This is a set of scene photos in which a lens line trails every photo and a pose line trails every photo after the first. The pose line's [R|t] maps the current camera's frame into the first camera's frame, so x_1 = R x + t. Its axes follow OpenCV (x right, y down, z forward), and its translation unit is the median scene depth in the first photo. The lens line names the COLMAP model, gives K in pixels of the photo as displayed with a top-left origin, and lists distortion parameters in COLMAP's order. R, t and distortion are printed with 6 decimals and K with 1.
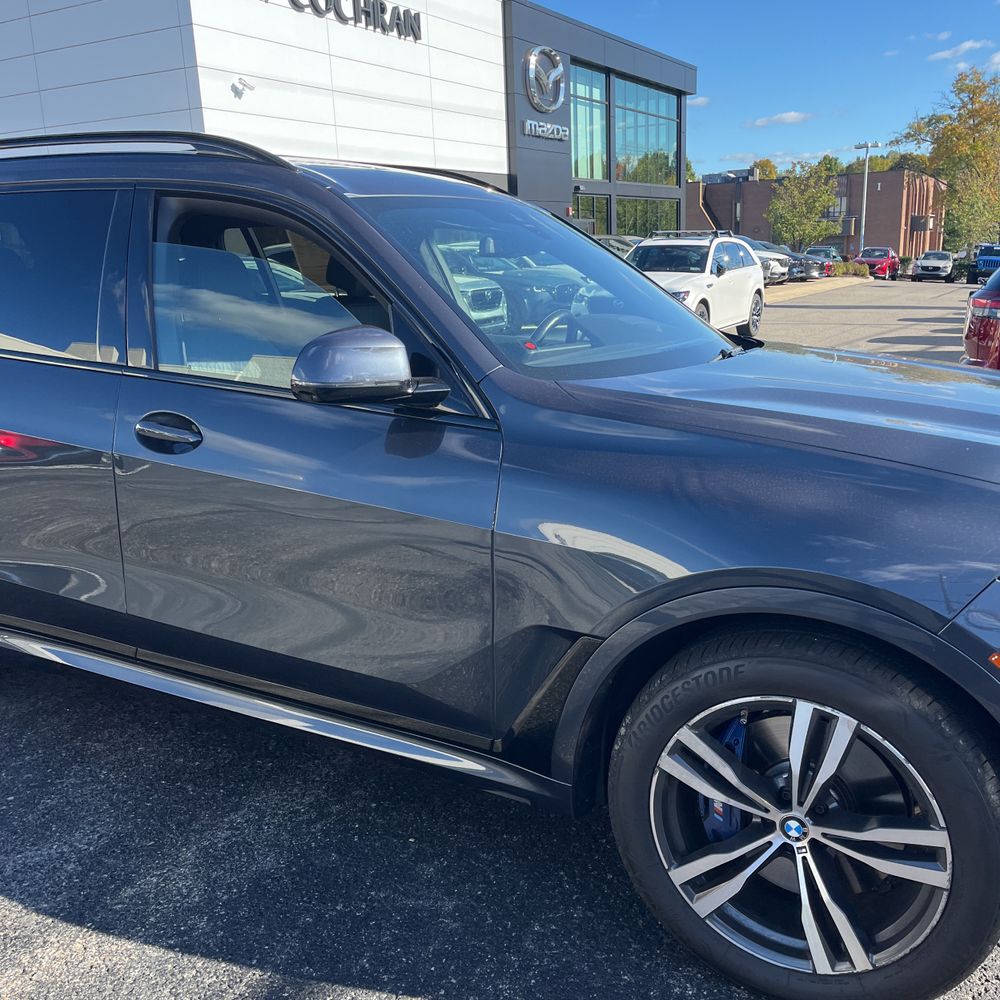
lens RADIAL K [[1005.5, 0, 504.4], [0, 1005.5, 504.3], [0, 0, 1]] dist [0.062486, -0.067334]
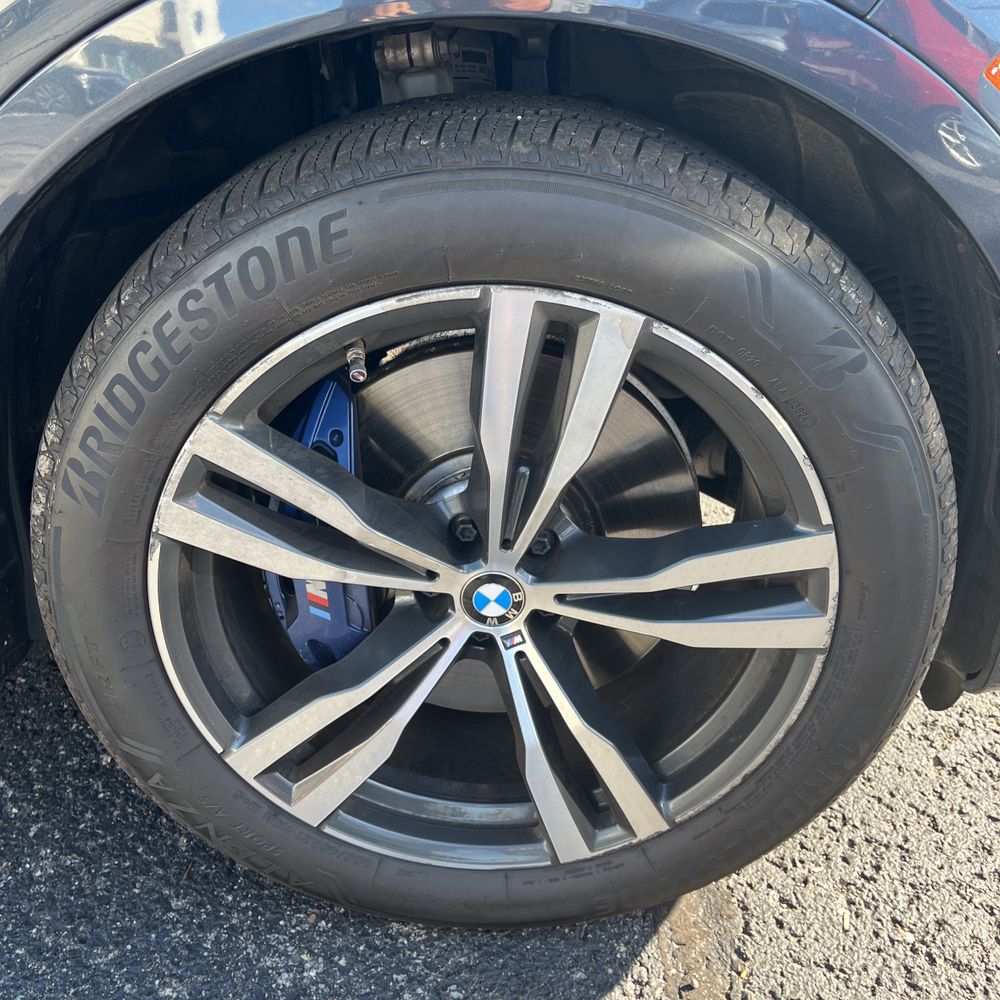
lens RADIAL K [[1013.6, 0, 496.9], [0, 1013.6, 506.0], [0, 0, 1]] dist [0.017865, -0.018782]
pose [[0.884905, -0.206425, 0.417531, 0.109376], [0.091439, 0.955975, 0.278837, 0.155285], [-0.456708, -0.208566, 0.864823, 0.616090]]
